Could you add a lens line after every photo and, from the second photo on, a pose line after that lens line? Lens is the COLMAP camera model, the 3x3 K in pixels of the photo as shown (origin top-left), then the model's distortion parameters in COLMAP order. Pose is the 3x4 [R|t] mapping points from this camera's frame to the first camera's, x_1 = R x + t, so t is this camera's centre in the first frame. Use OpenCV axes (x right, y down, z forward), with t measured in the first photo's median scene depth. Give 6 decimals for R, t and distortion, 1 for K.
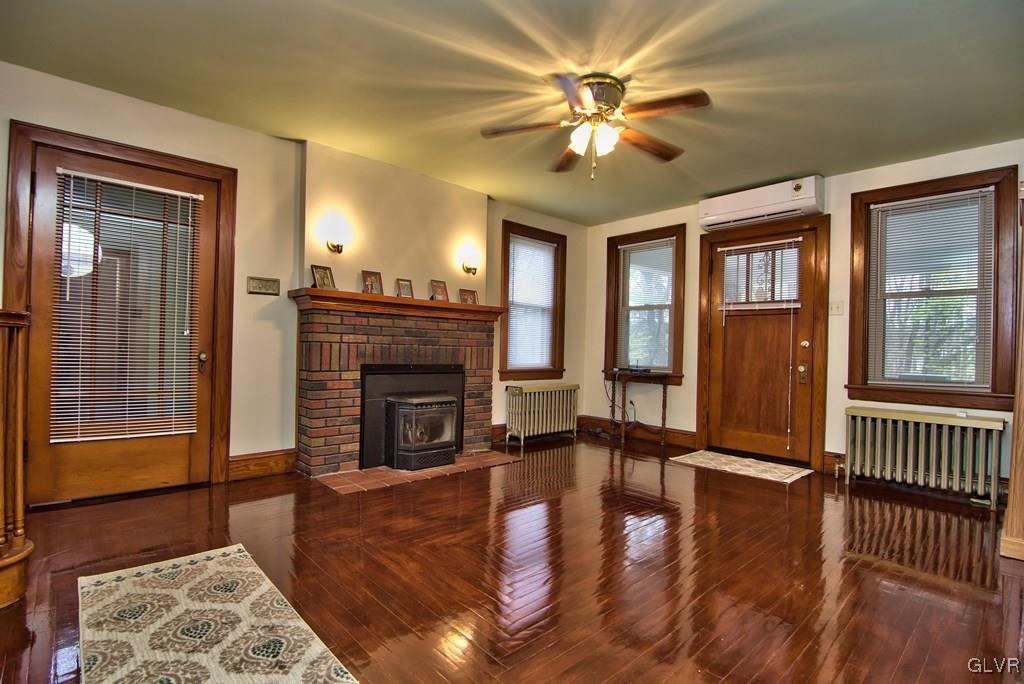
lens RADIAL K [[490.2, 0, 516.3], [0, 490.2, 346.7], [0, 0, 1]] dist [-0.006021, -0.010130]
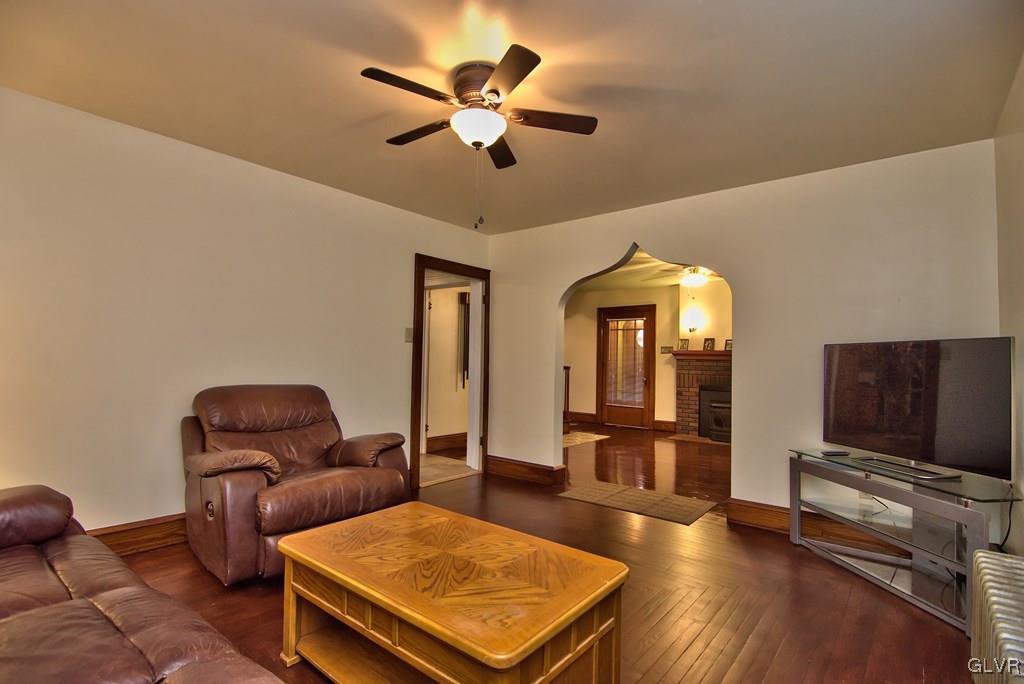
lens RADIAL K [[490.2, 0, 516.3], [0, 490.2, 346.7], [0, 0, 1]] dist [-0.006021, -0.010130]
pose [[0.143799, -0.046836, -0.988498, 1.467174], [-0.013007, 0.998704, -0.049212, -0.011901], [0.989521, 0.019934, 0.143004, -0.047103]]
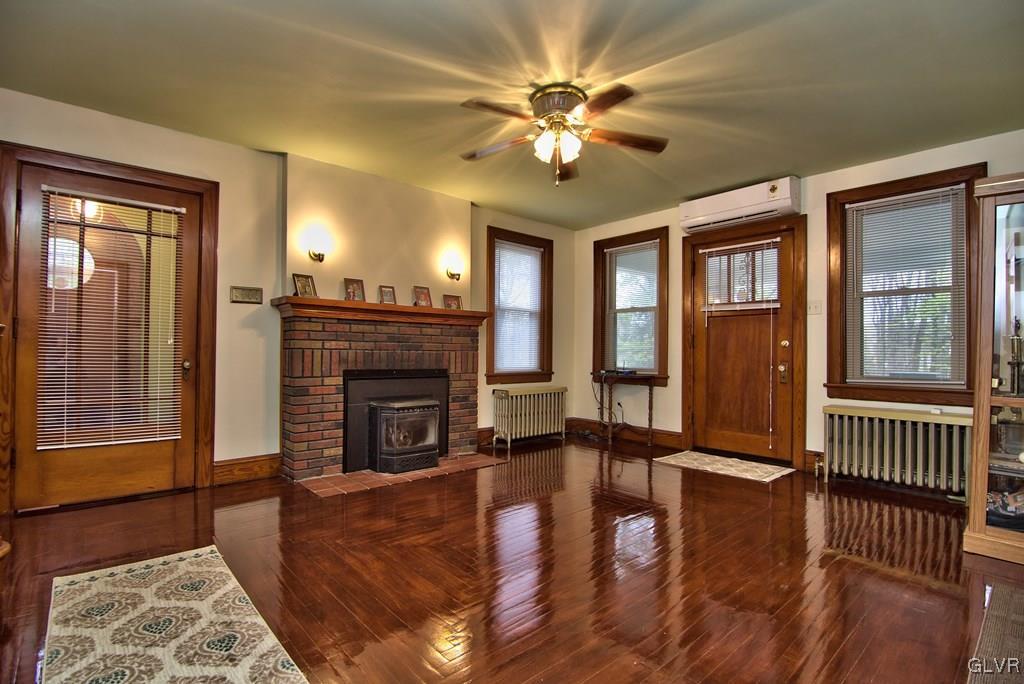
lens RADIAL K [[490.2, 0, 516.3], [0, 490.2, 346.7], [0, 0, 1]] dist [-0.006021, -0.010130]
pose [[0.999795, -0.014974, -0.013627, 0.052654], [0.014865, 0.999857, -0.008104, 0.000879], [0.013747, 0.007900, 0.999874, -0.014137]]
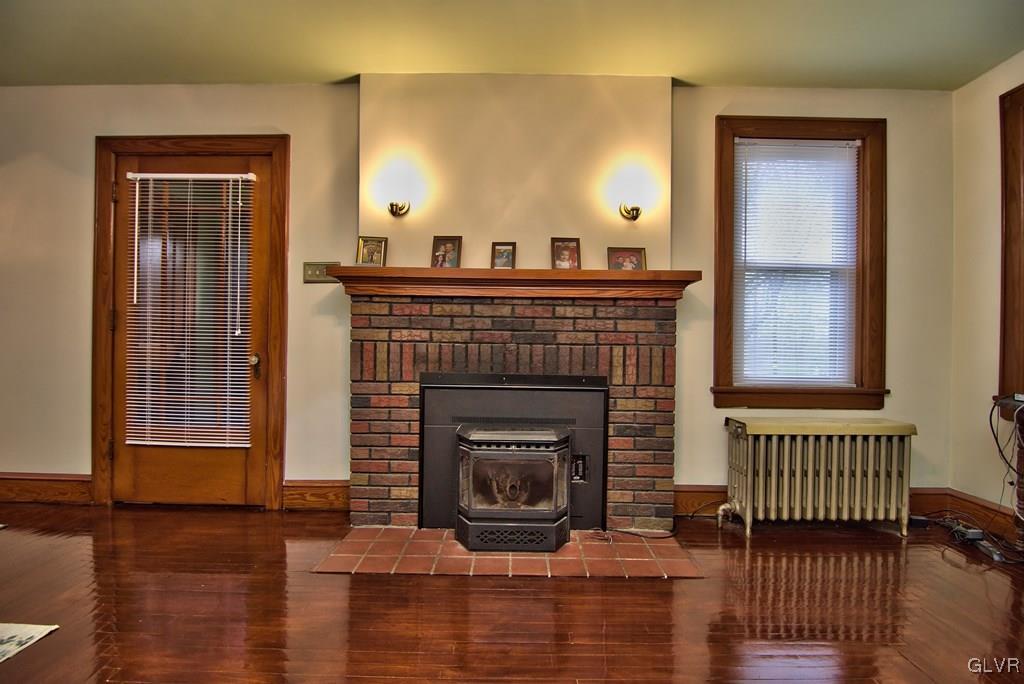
lens RADIAL K [[490.2, 0, 516.3], [0, 490.2, 346.7], [0, 0, 1]] dist [-0.006021, -0.010130]
pose [[0.727651, -0.011819, -0.685846, 0.226882], [0.006665, 0.999926, -0.010161, 0.006743], [0.685915, 0.002823, 0.727676, 0.545218]]
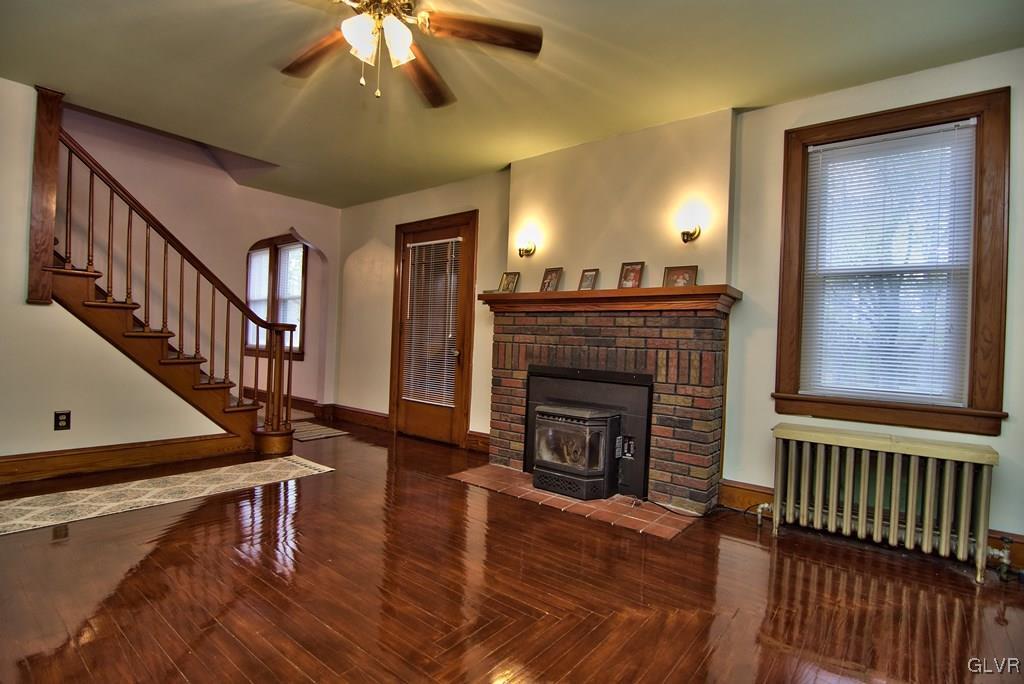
lens RADIAL K [[490.2, 0, 516.3], [0, 490.2, 346.7], [0, 0, 1]] dist [-0.006021, -0.010130]
pose [[0.158594, -0.010093, -0.987292, 0.596186], [-0.033675, 0.999311, -0.015625, 0.014627], [0.986770, 0.035725, 0.158144, 0.748795]]
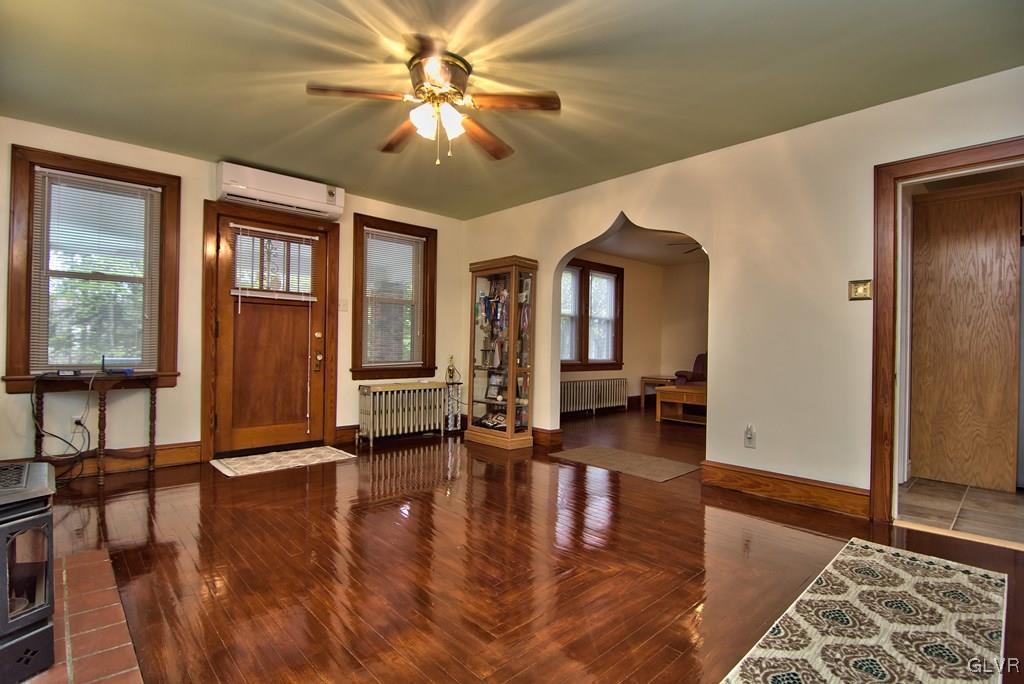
lens RADIAL K [[490.2, 0, 516.3], [0, 490.2, 346.7], [0, 0, 1]] dist [-0.006021, -0.010130]
pose [[-0.017685, -0.024914, 0.999533, -0.537365], [-0.015728, 0.999573, 0.024637, -0.013655], [-0.999720, -0.015285, -0.018070, 0.586821]]
